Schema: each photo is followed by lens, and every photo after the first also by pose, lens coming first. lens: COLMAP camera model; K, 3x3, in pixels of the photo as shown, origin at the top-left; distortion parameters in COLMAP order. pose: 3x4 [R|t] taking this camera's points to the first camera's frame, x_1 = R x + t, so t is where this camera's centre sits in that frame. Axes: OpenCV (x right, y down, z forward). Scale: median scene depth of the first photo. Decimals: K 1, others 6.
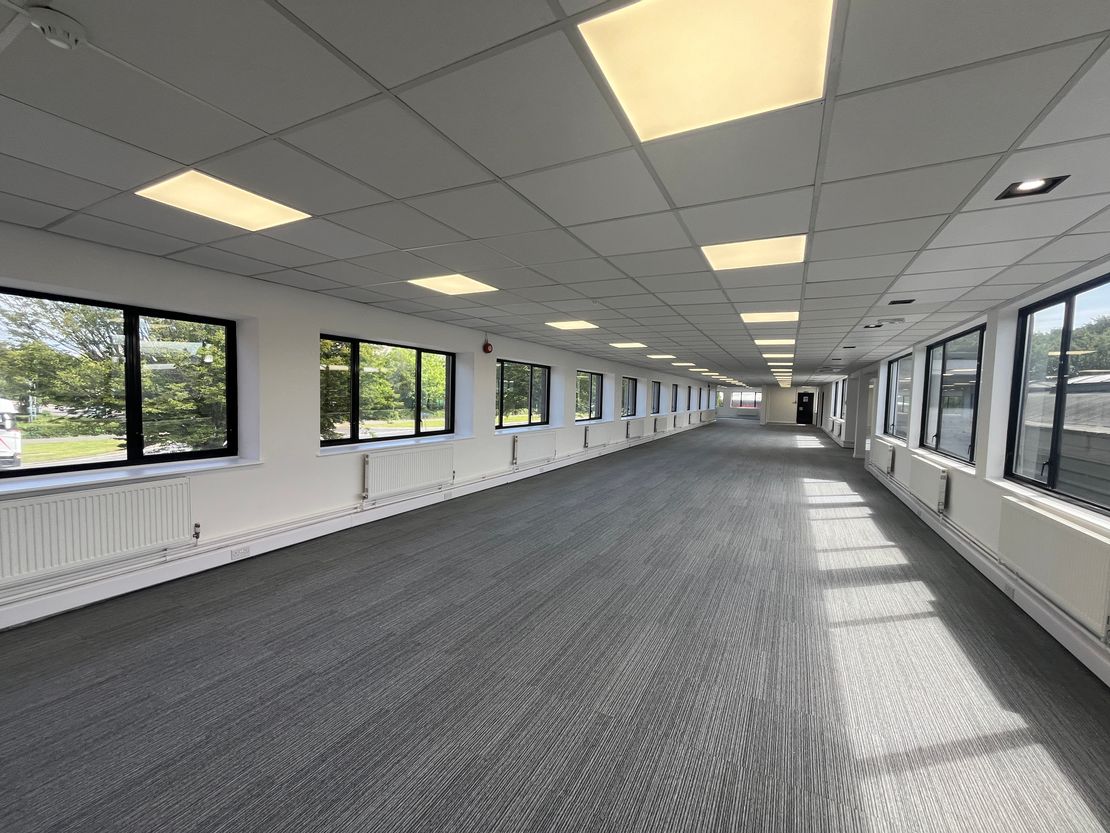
lens RADIAL K [[450.2, 0, 556.8], [0, 450.2, 420.1], [0, 0, 1]] dist [-0.003339, 0.000533]
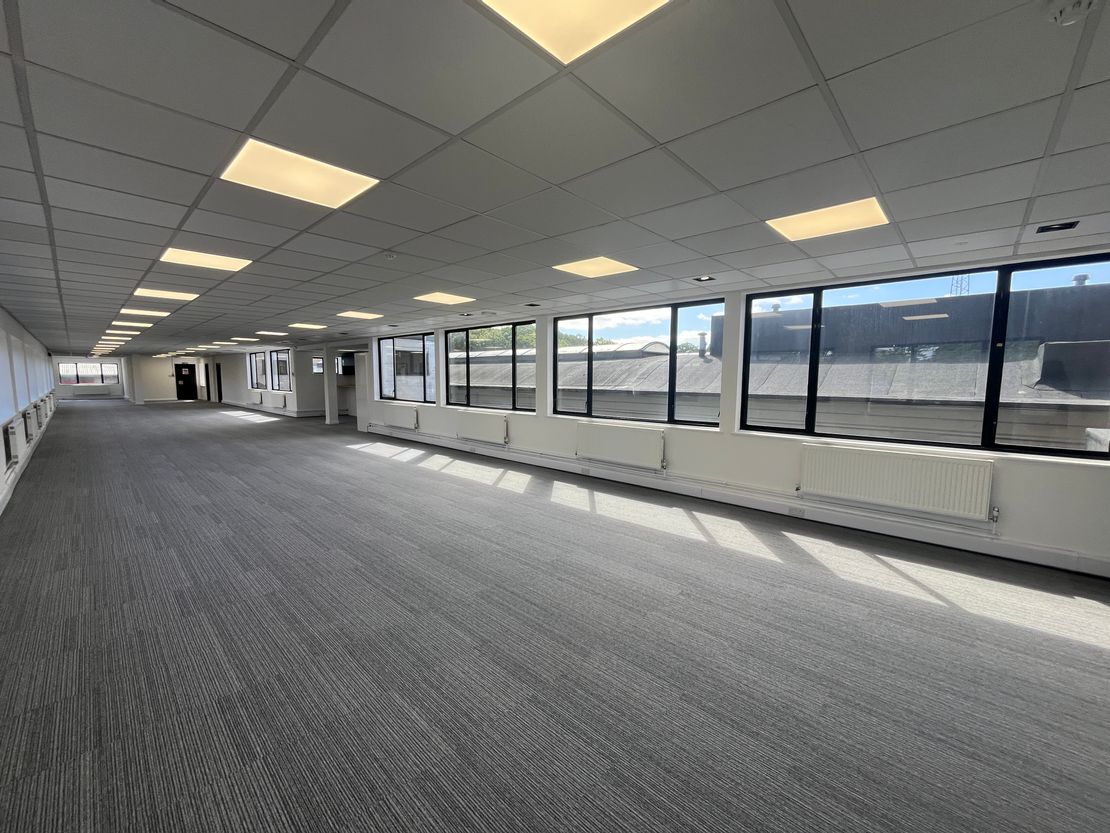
lens RADIAL K [[450.2, 0, 557.0], [0, 450.2, 418.1], [0, 0, 1]] dist [-0.003339, 0.000533]
pose [[0.268276, -0.116407, 0.956283, -0.505768], [0.058851, 0.992799, 0.104342, -0.026424], [-0.961543, 0.028286, 0.273194, 0.376891]]
